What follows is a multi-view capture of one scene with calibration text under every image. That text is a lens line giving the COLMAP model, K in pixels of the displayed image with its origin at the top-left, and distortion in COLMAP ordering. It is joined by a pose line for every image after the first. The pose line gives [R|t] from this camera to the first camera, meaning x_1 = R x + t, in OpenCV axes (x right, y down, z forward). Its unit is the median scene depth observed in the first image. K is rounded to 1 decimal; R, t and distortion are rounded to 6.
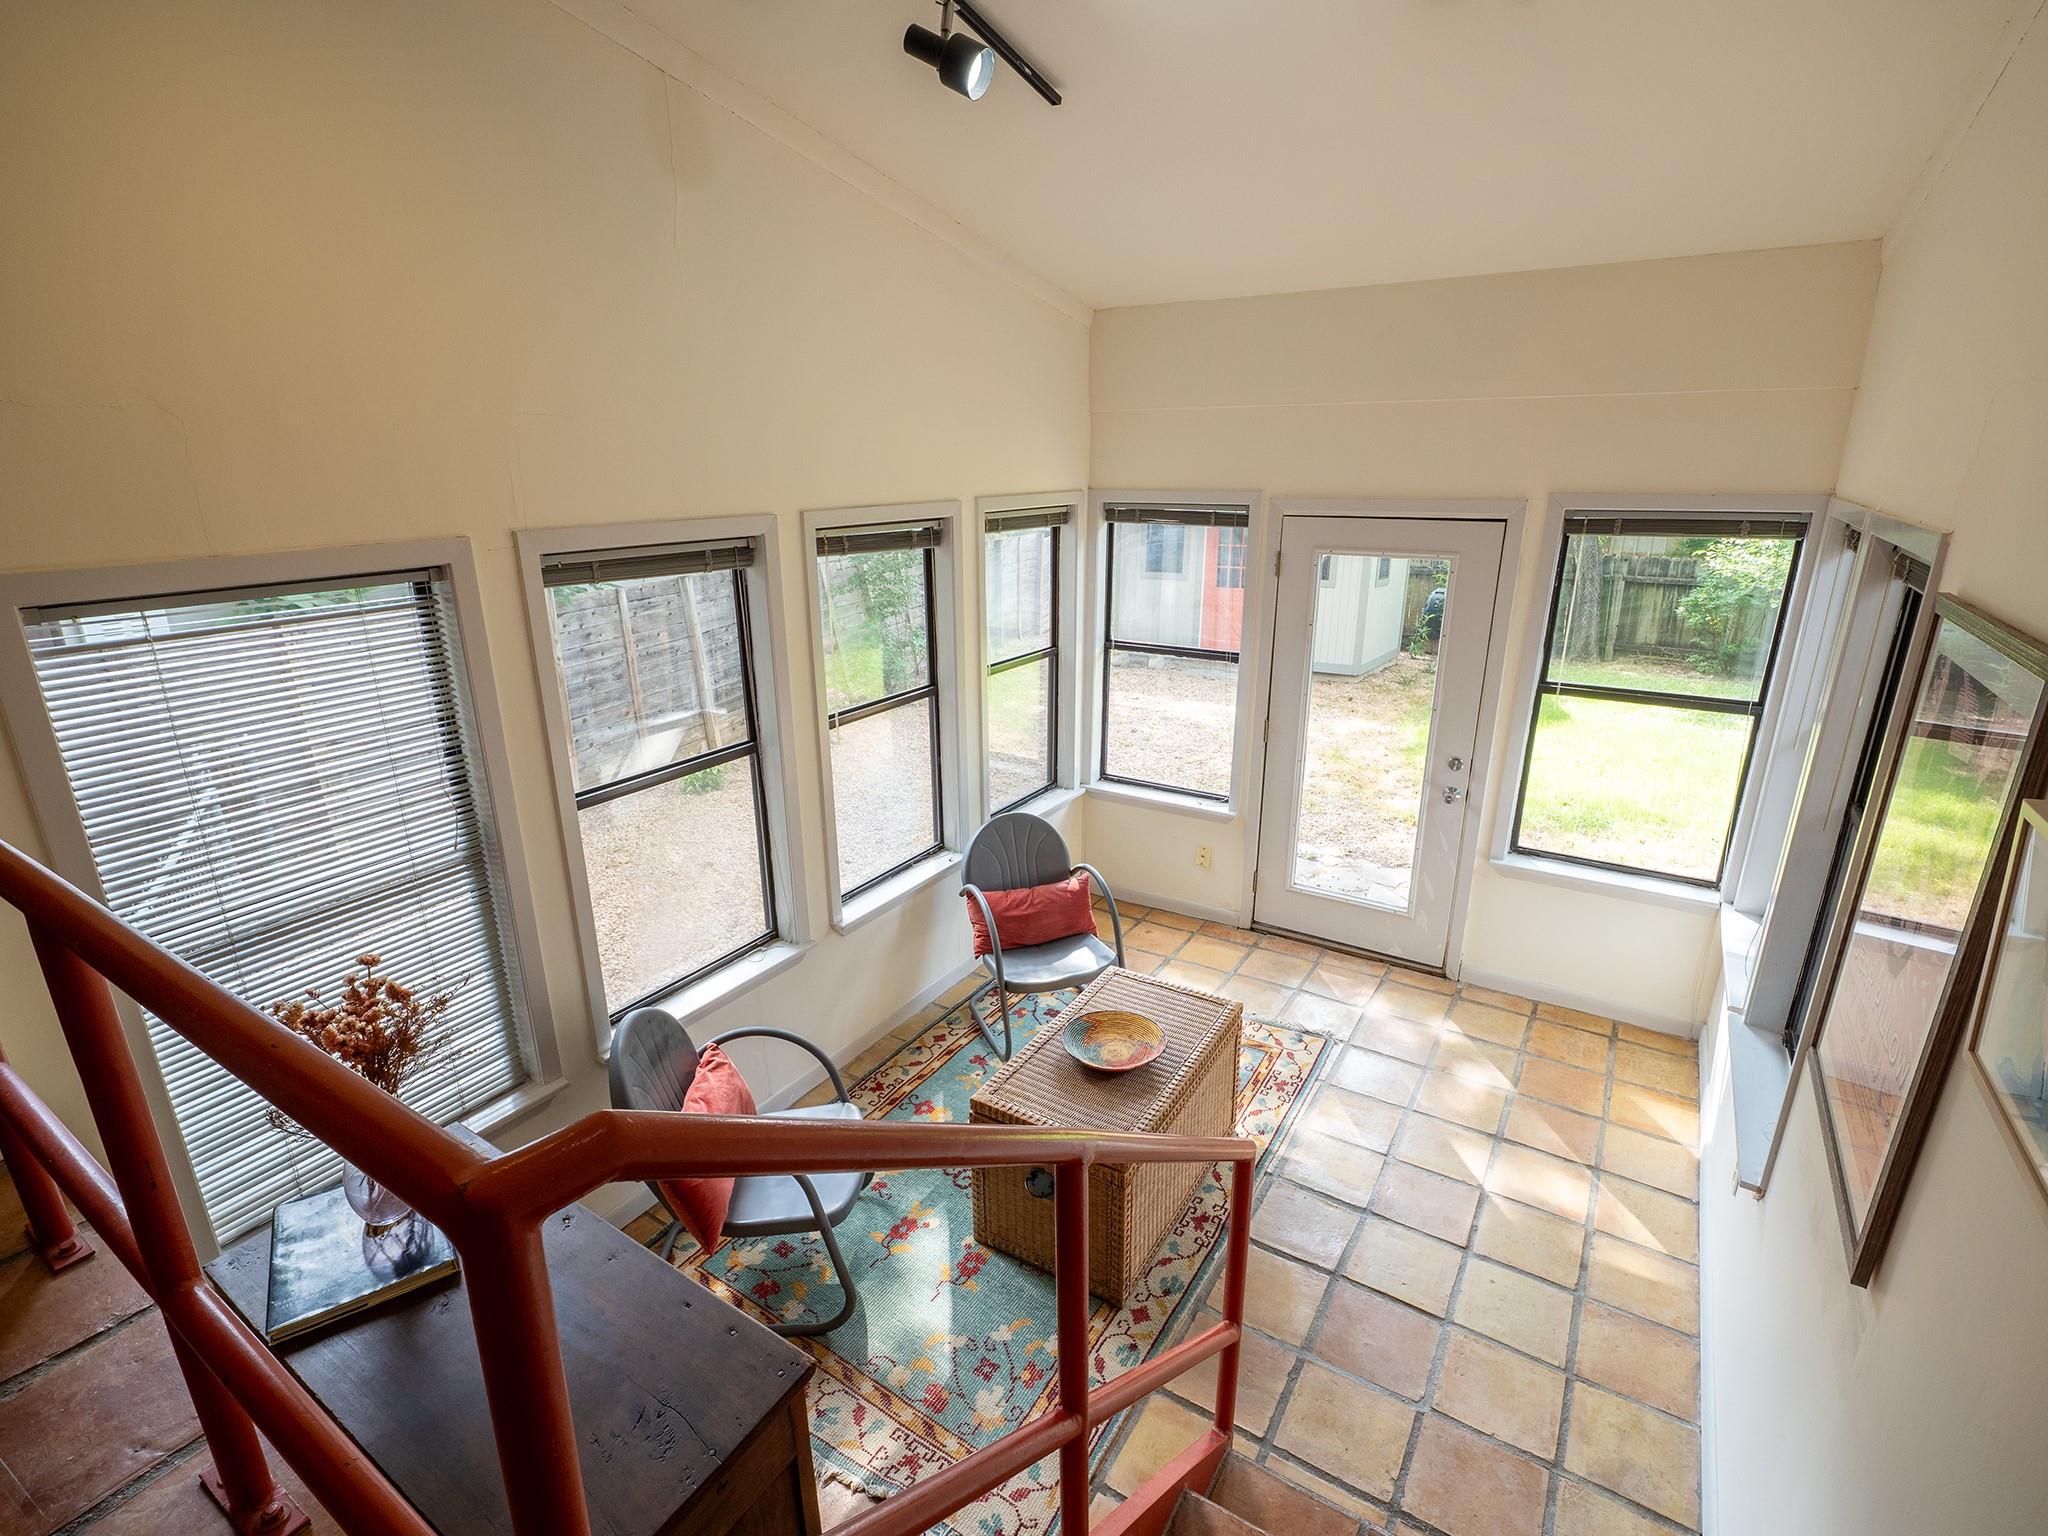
lens RADIAL K [[972.1, 0, 1032.2], [0, 972.1, 765.1], [0, 0, 1]] dist [-0.002884, -0.001550]
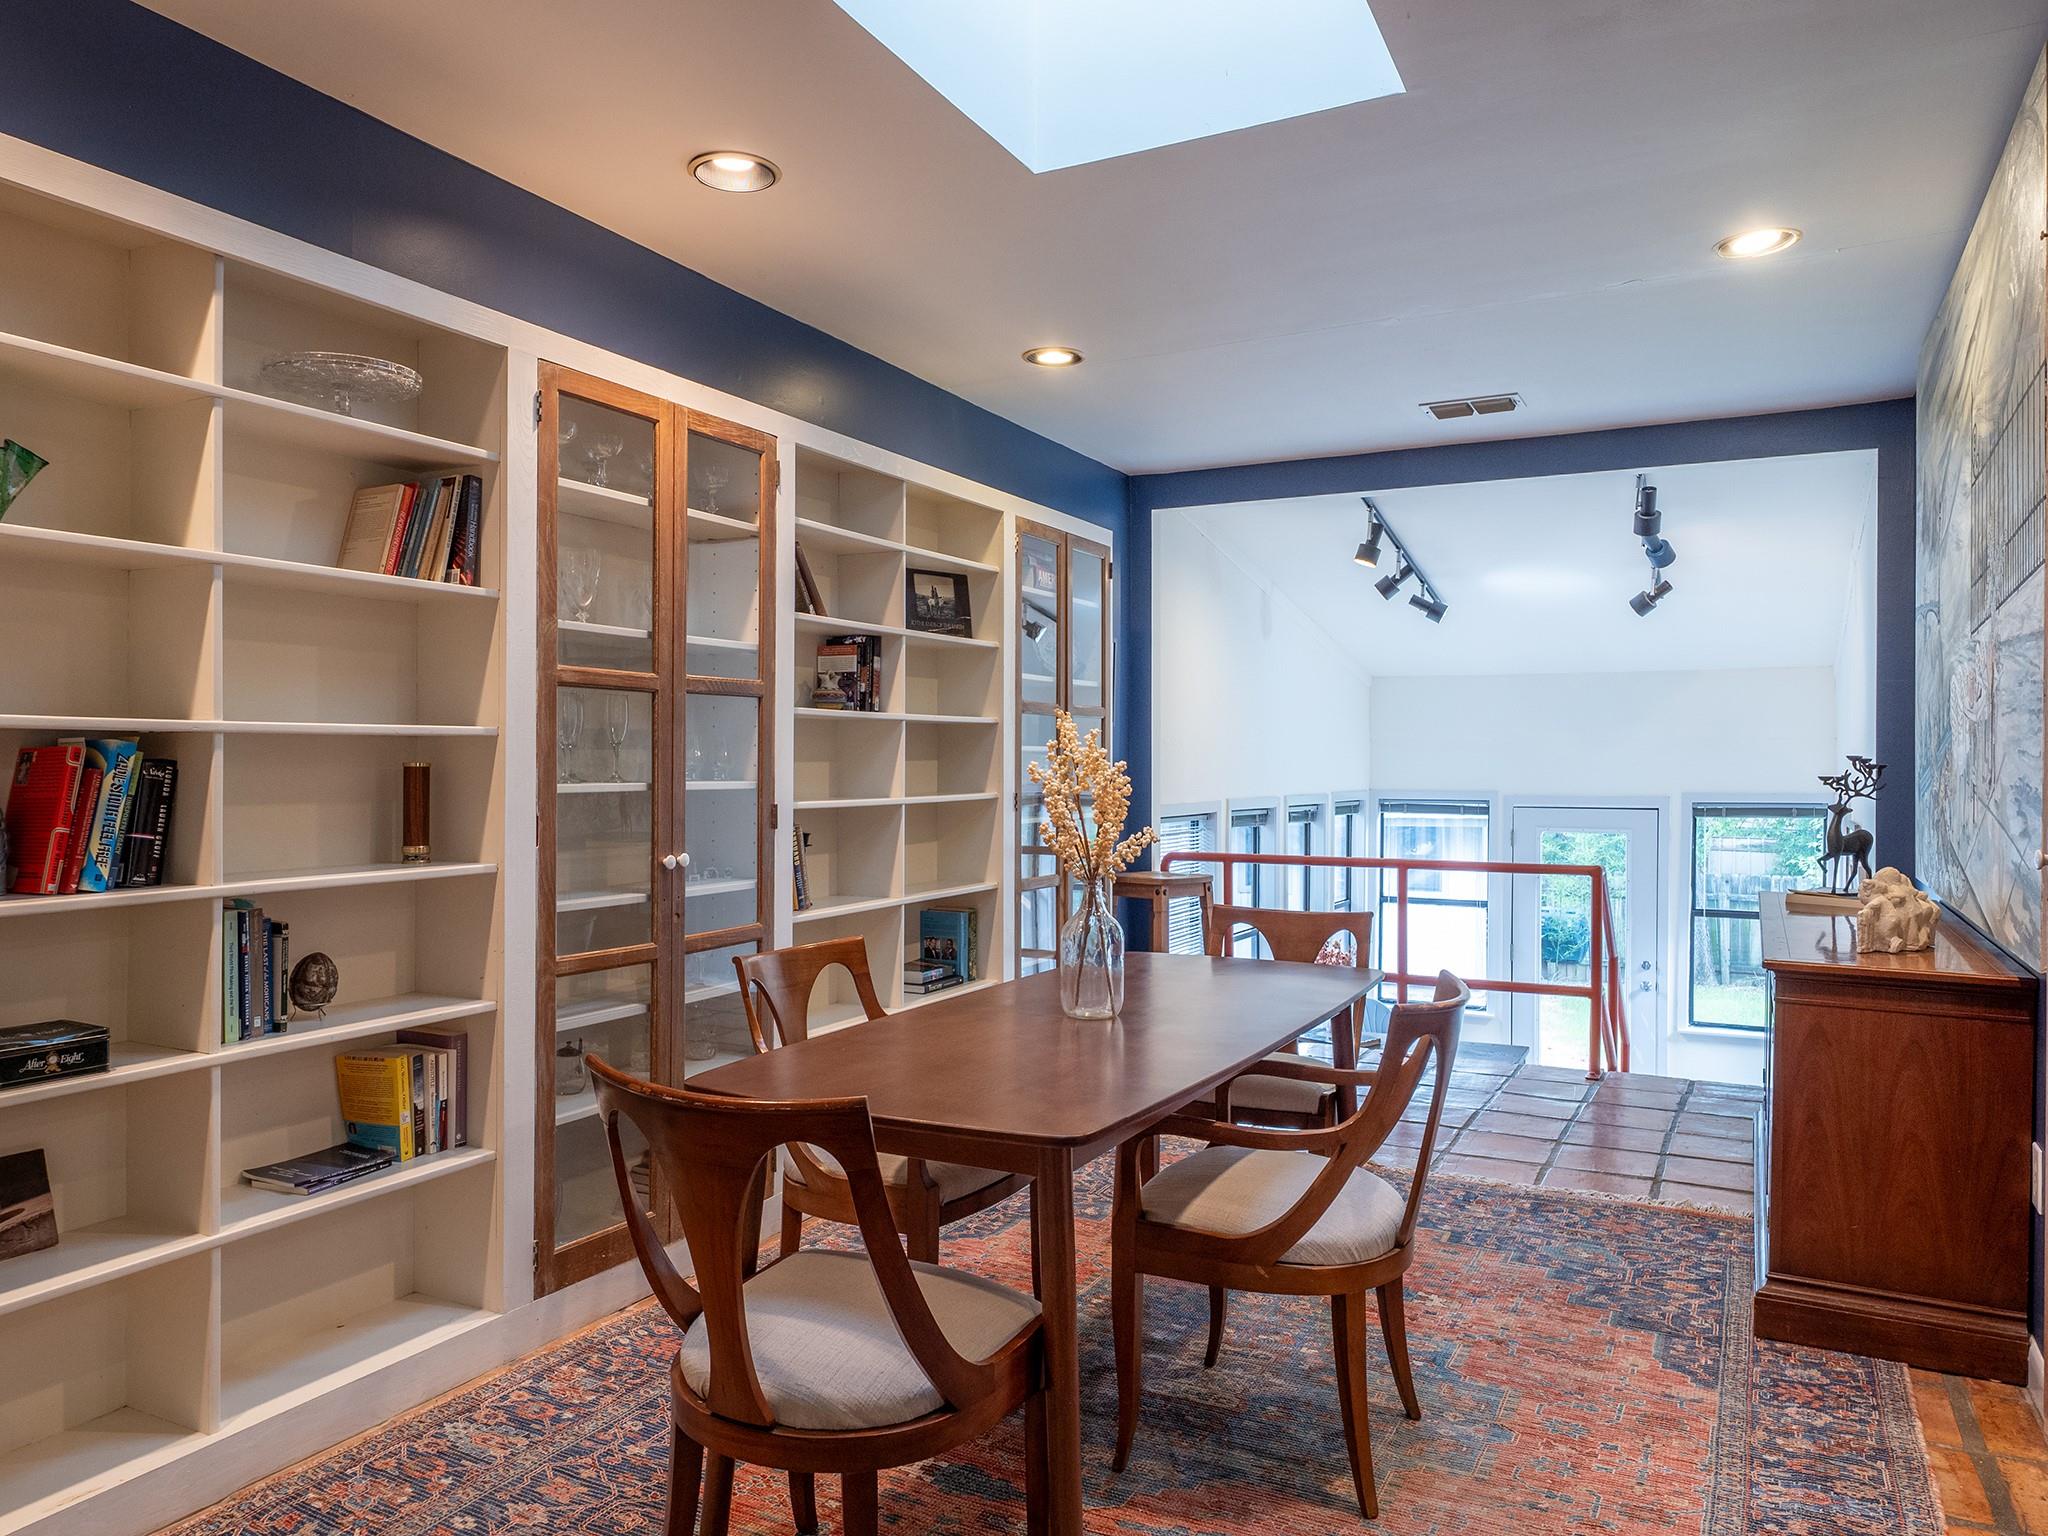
lens RADIAL K [[1467.6, 0, 1024.0], [0, 1467.6, 768.0], [0, 0, 1]] dist [0.006653, 0.006179]
pose [[0.995194, 0.011999, 0.097184, -0.750044], [0.017935, 0.953338, -0.301371, 0.375647], [-0.096265, 0.301666, 0.948541, -1.163223]]
